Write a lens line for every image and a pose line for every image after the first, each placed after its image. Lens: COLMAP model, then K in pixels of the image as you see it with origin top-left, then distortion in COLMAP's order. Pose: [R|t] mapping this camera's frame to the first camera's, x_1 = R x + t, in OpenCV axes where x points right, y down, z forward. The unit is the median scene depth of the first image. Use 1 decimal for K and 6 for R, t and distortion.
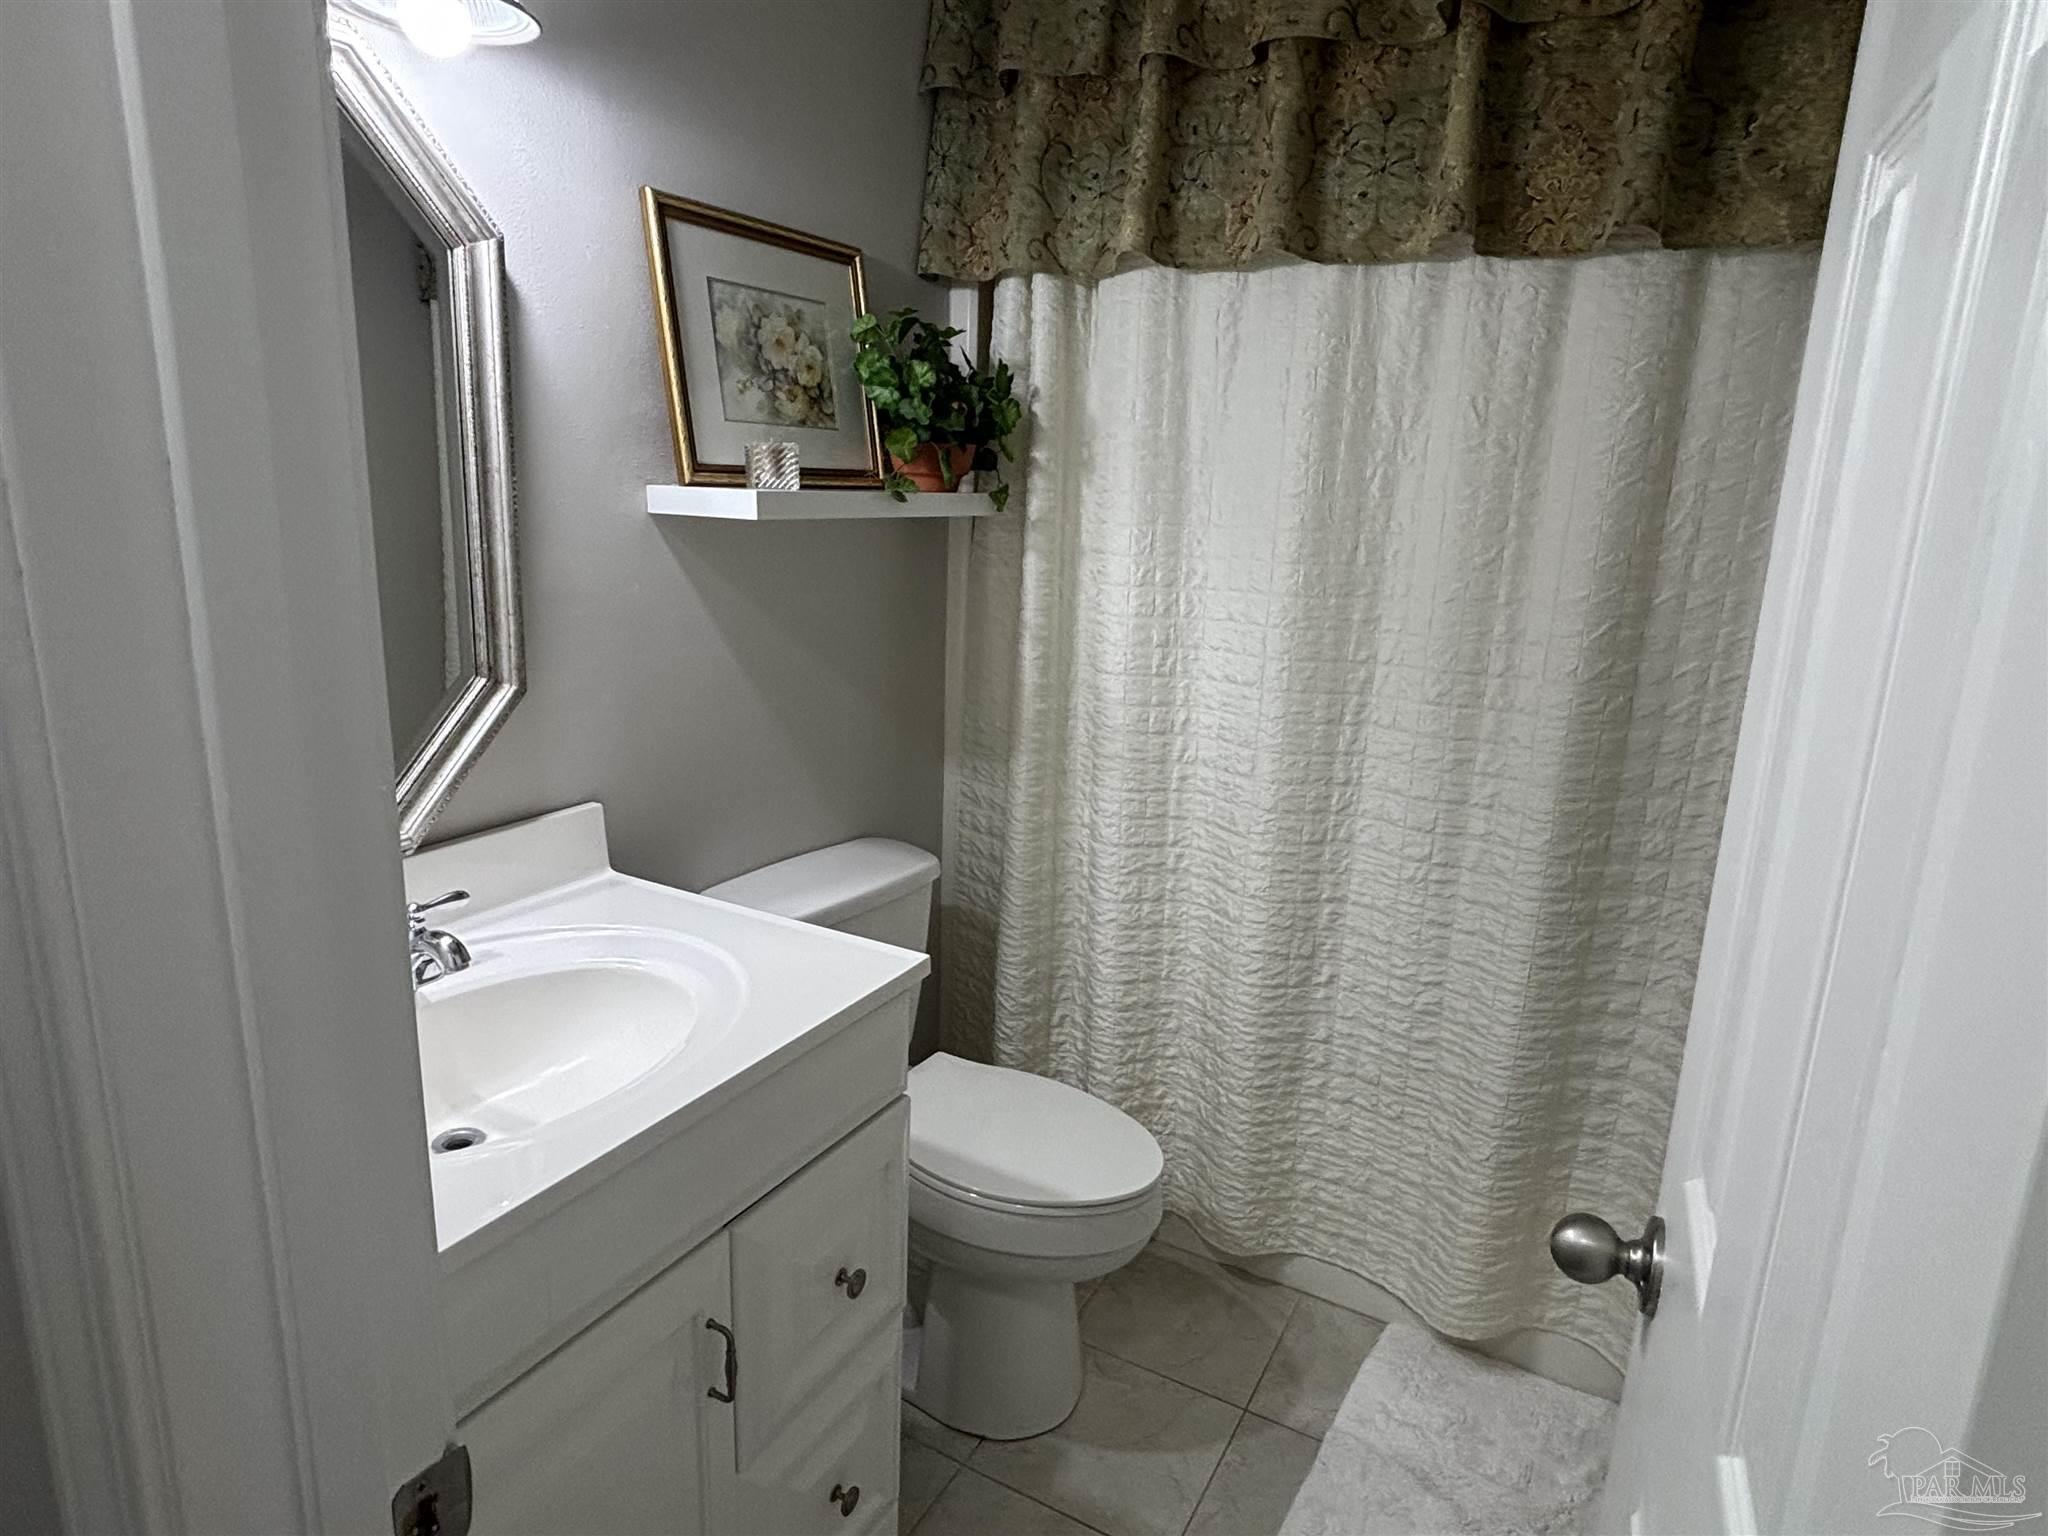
lens RADIAL K [[1191.6, 0, 1024.0], [0, 1191.6, 768.0], [0, 0, 1]] dist [-0.020959, 0.001254]
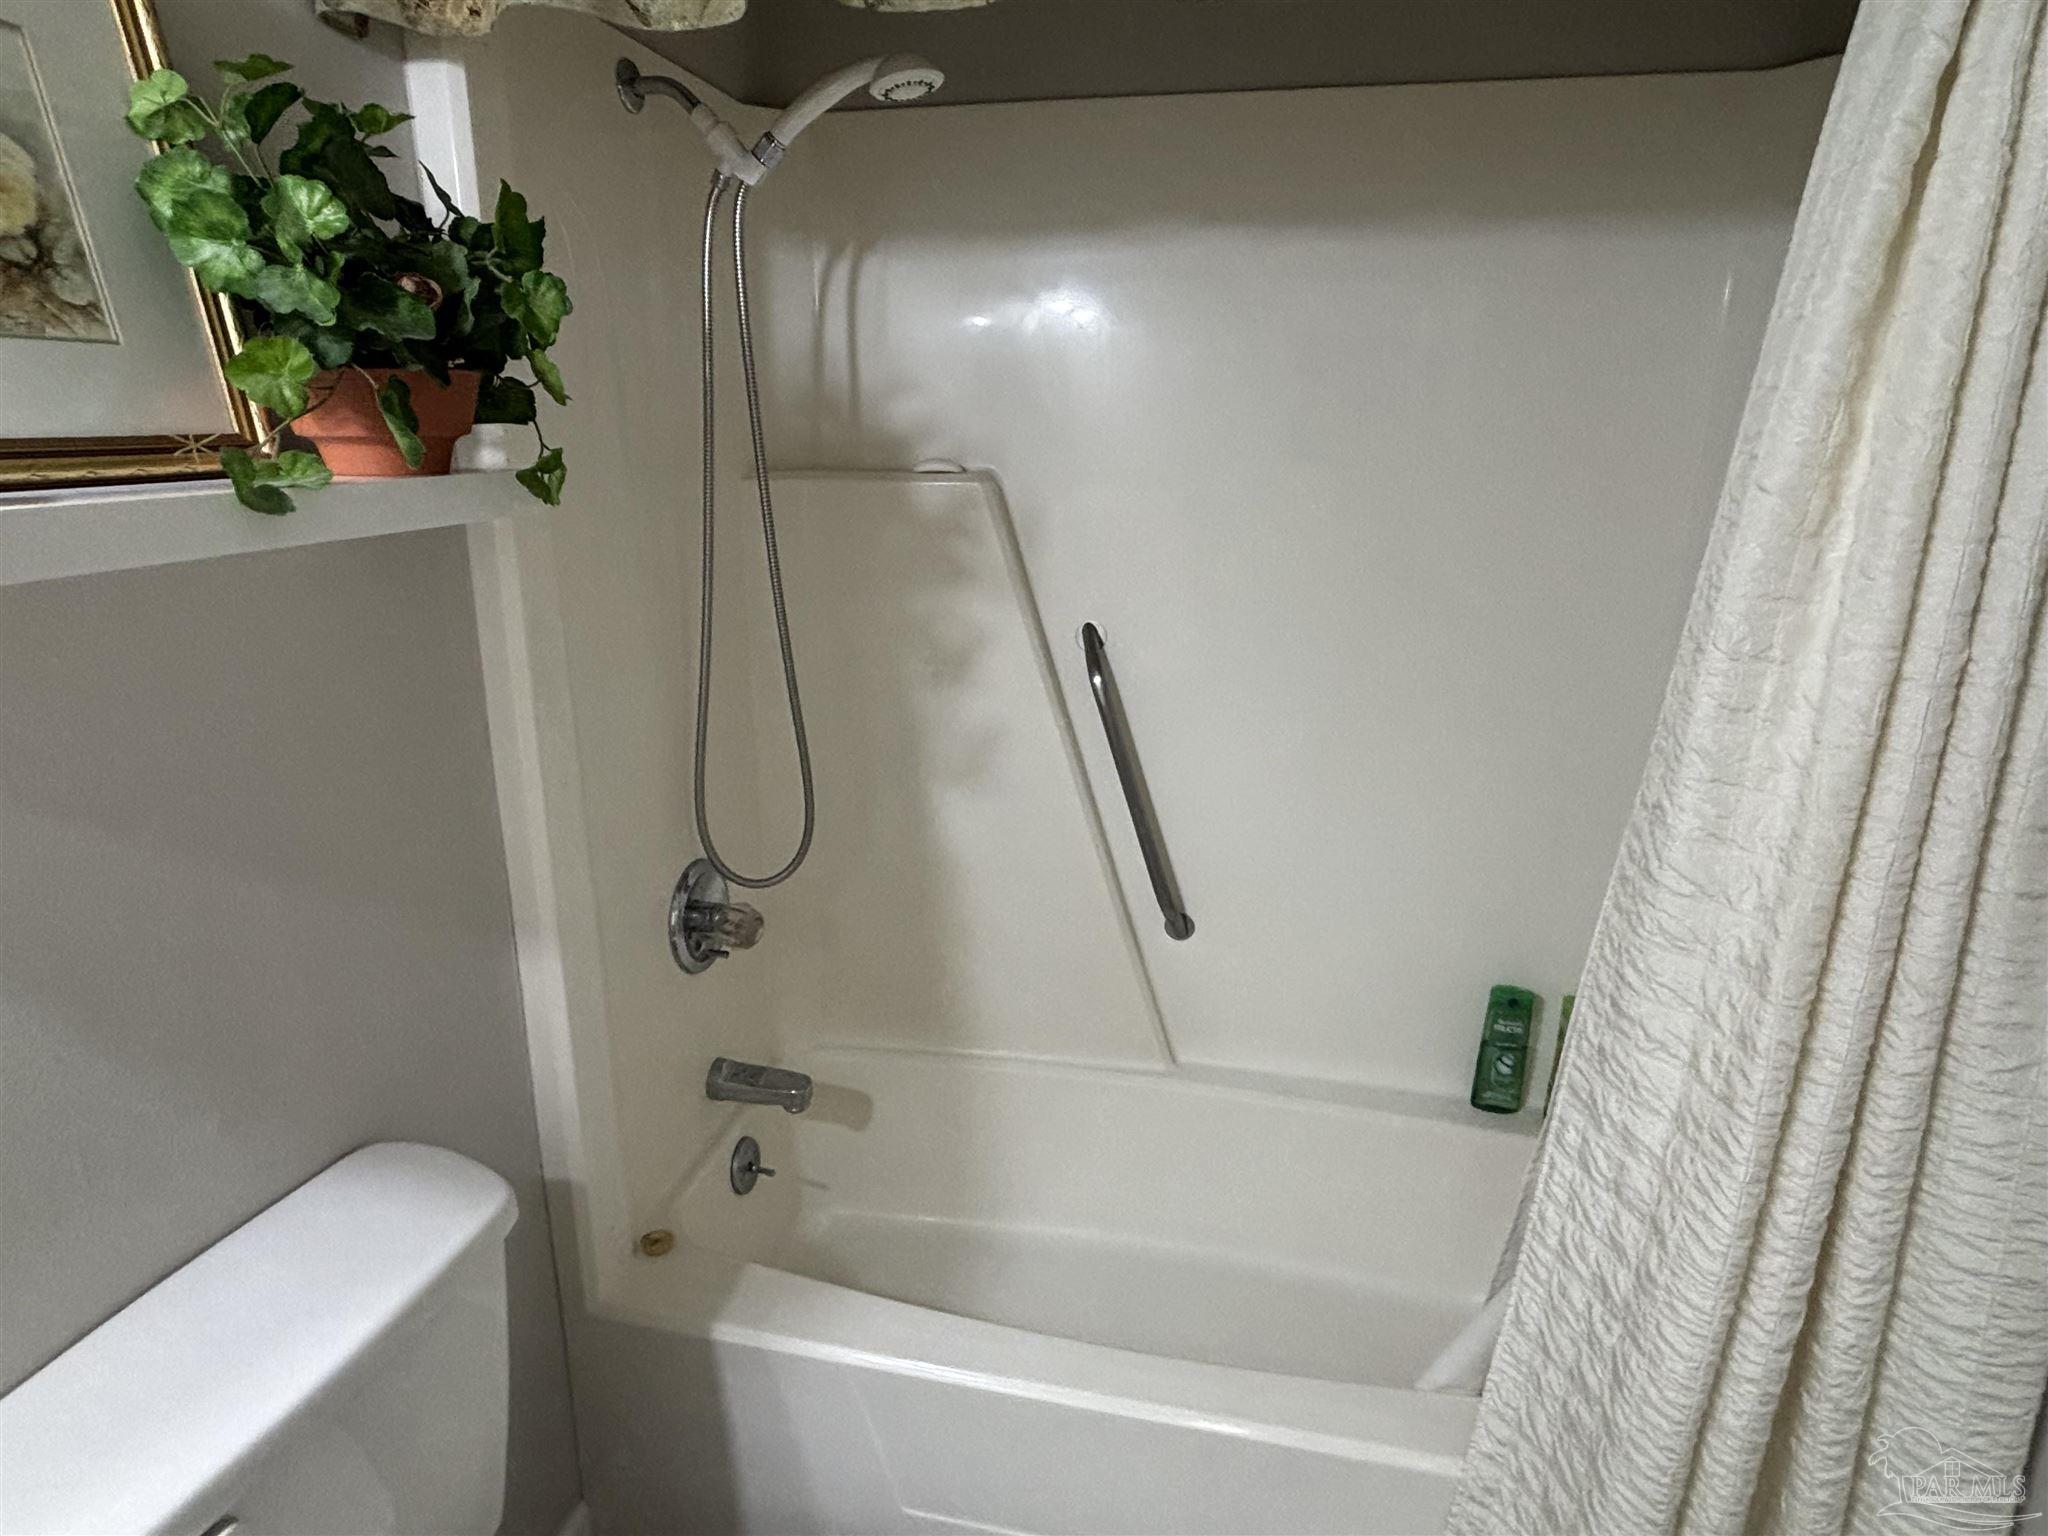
lens RADIAL K [[1191.6, 0, 1024.0], [0, 1191.6, 768.0], [0, 0, 1]] dist [-0.020959, 0.001254]
pose [[0.958249, -0.105848, 0.265622, 0.027974], [0.090045, 0.993402, 0.071018, -0.132160], [-0.271387, -0.044135, 0.961458, 0.495088]]
